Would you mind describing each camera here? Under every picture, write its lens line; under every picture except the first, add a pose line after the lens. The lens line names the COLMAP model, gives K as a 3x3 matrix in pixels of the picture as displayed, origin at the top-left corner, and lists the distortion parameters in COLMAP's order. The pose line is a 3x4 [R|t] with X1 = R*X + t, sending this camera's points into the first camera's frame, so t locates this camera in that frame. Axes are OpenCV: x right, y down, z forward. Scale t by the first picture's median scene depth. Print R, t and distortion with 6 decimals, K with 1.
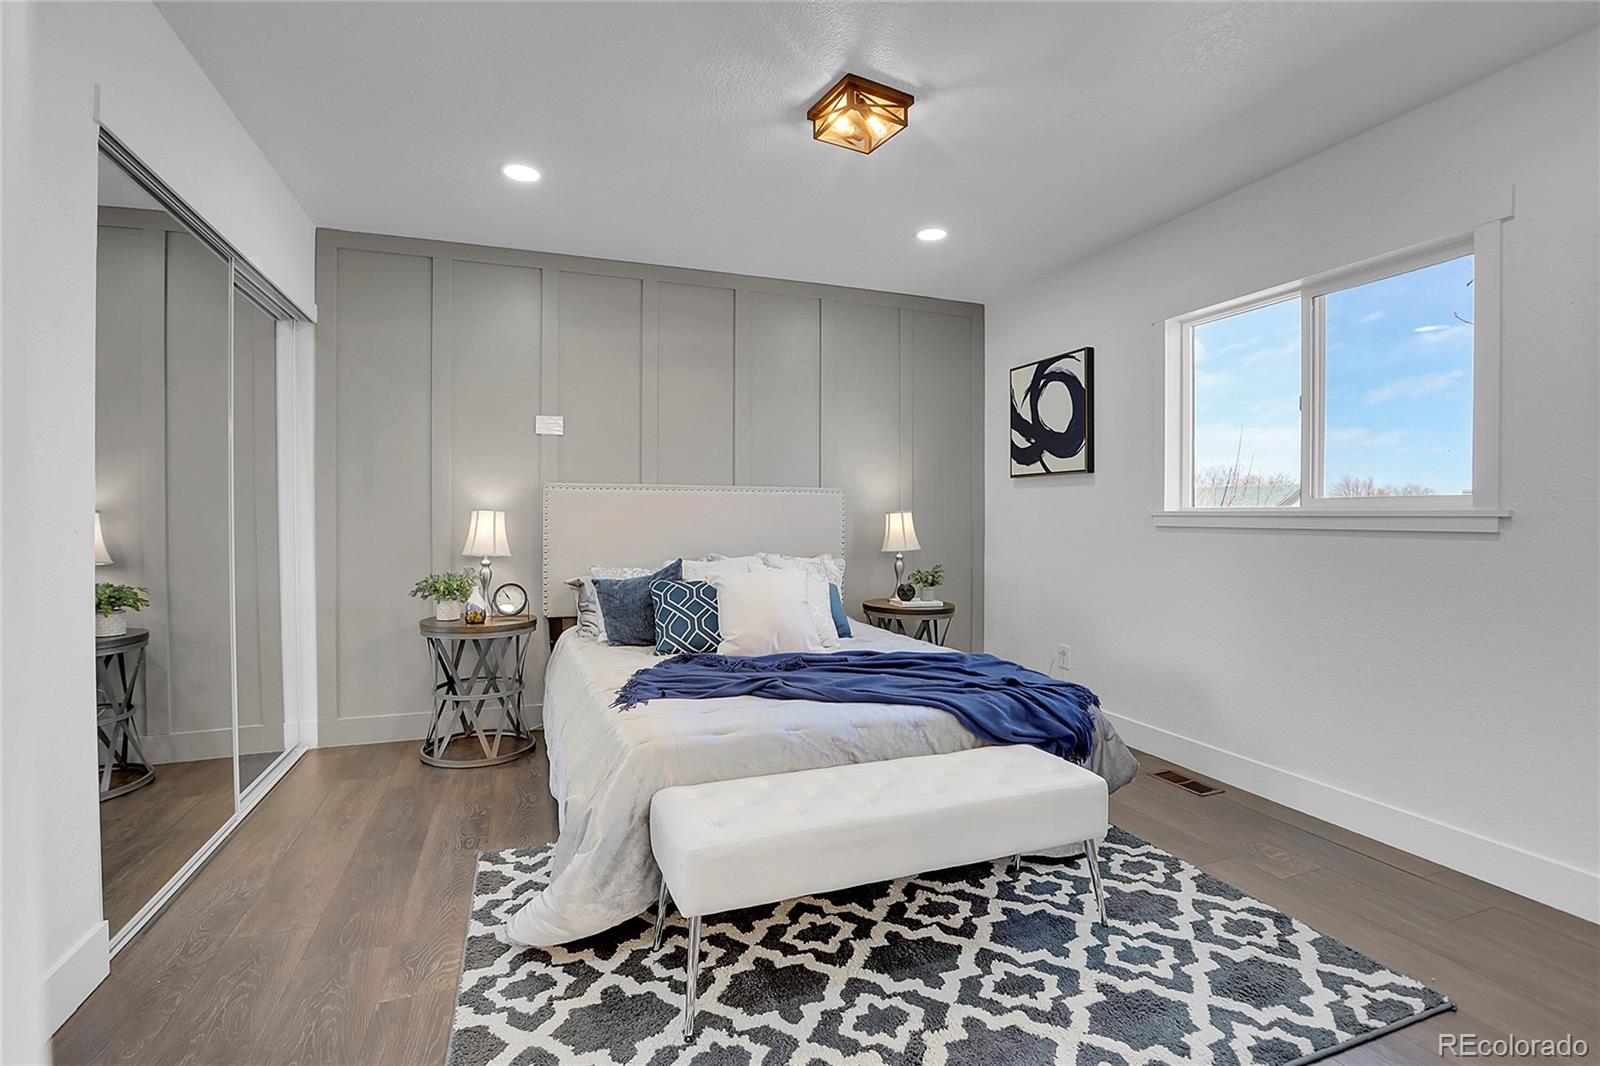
lens RADIAL K [[736.0, 0, 795.3], [0, 736.0, 523.6], [0, 0, 1]] dist [-0.021525, 0.001031]
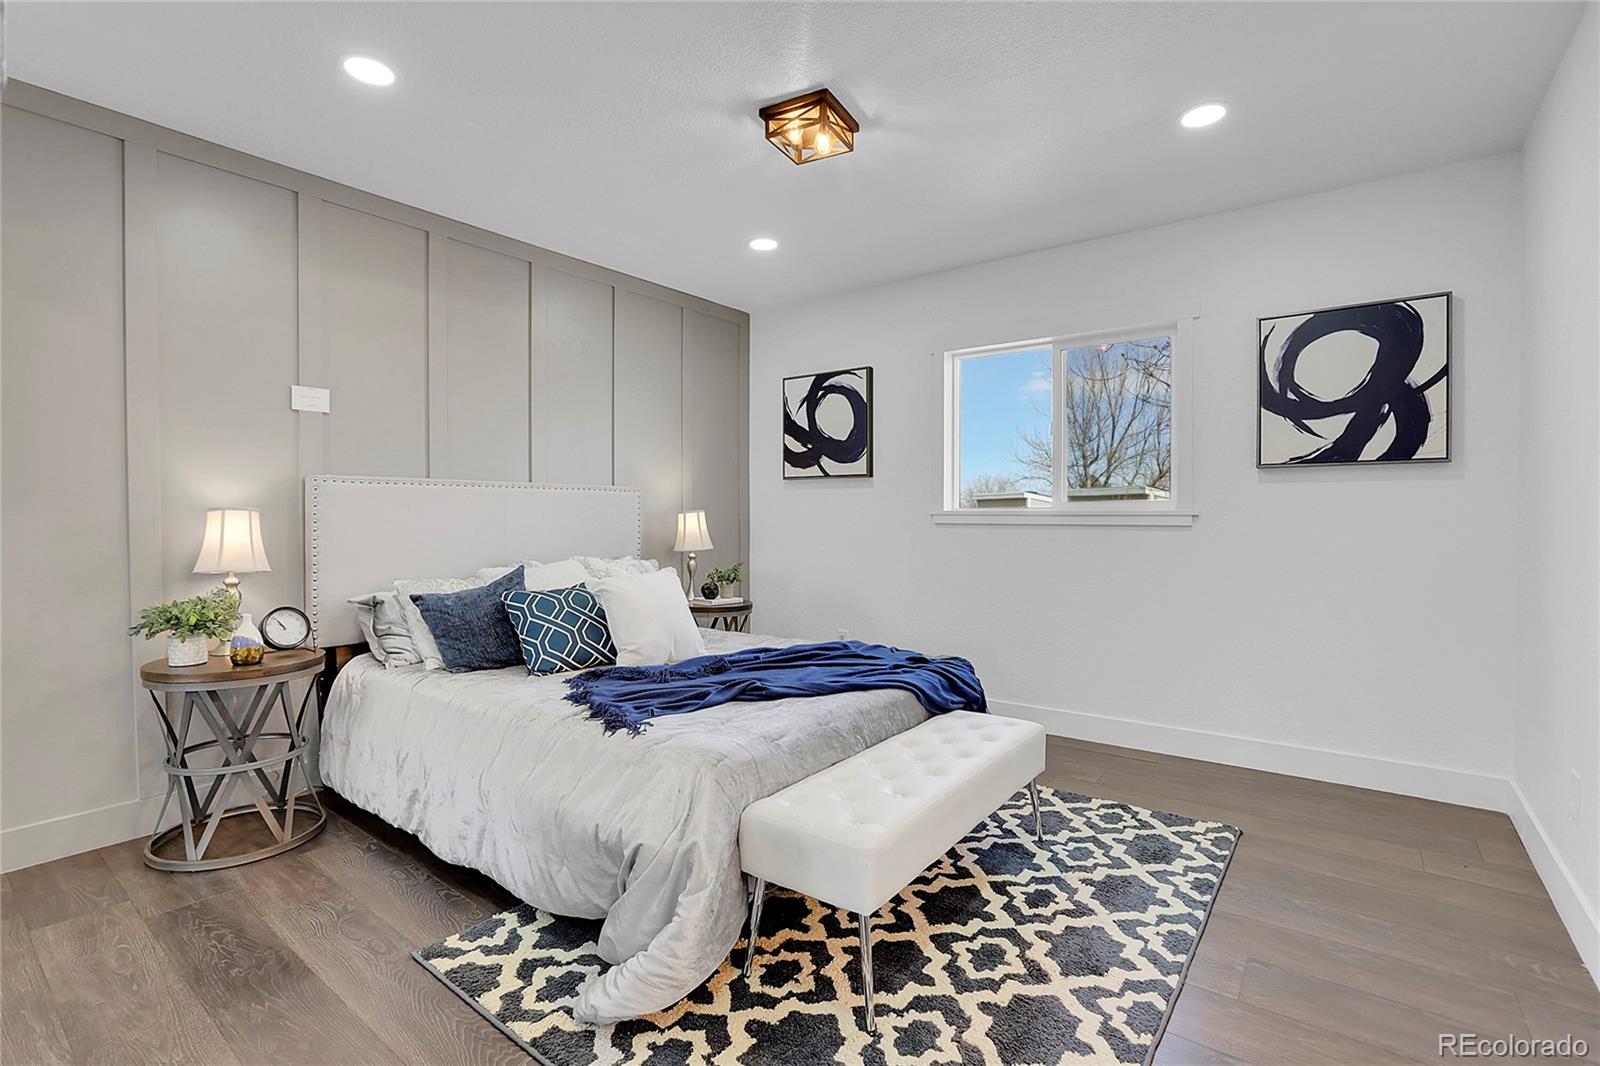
lens RADIAL K [[744.8, 0, 800.0], [0, 744.8, 526.8], [0, 0, 1]] dist [-0.031297, 0.000138]
pose [[0.842906, -0.011547, 0.537937, -0.353643], [0.008935, 0.999932, 0.007464, -0.001114], [-0.537987, -0.001485, 0.842952, 0.090427]]
